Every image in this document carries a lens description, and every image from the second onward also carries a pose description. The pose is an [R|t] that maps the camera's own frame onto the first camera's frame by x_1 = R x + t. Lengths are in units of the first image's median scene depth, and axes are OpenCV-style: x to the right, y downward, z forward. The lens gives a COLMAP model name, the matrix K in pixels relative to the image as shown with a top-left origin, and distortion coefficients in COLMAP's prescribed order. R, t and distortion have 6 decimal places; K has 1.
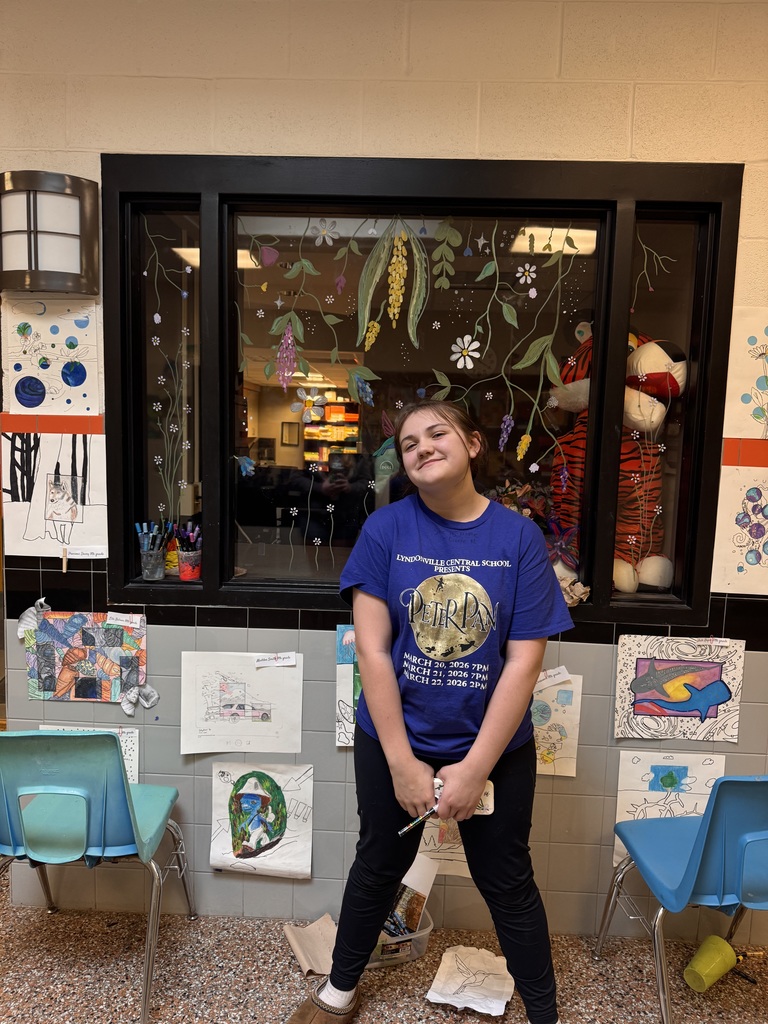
lens RADIAL K [[727.2, 0, 384.0], [0, 727.2, 512.0], [0, 0, 1]] dist [0.055254, -0.068172]
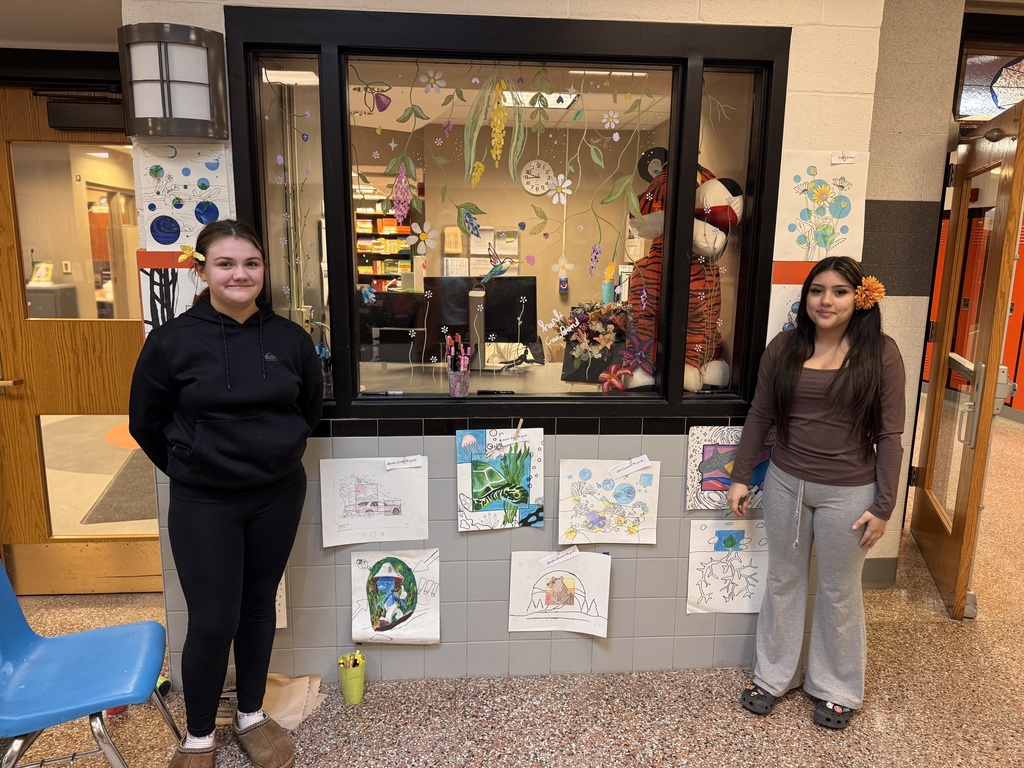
lens RADIAL K [[735.7, 0, 512.0], [0, 735.7, 384.0], [0, 0, 1]] dist [0.126946, -0.199351]
pose [[0.992123, -0.040174, 0.118654, -0.112625], [0.029762, 0.995653, 0.088258, -0.019535], [-0.121684, -0.084032, 0.989005, -0.171847]]
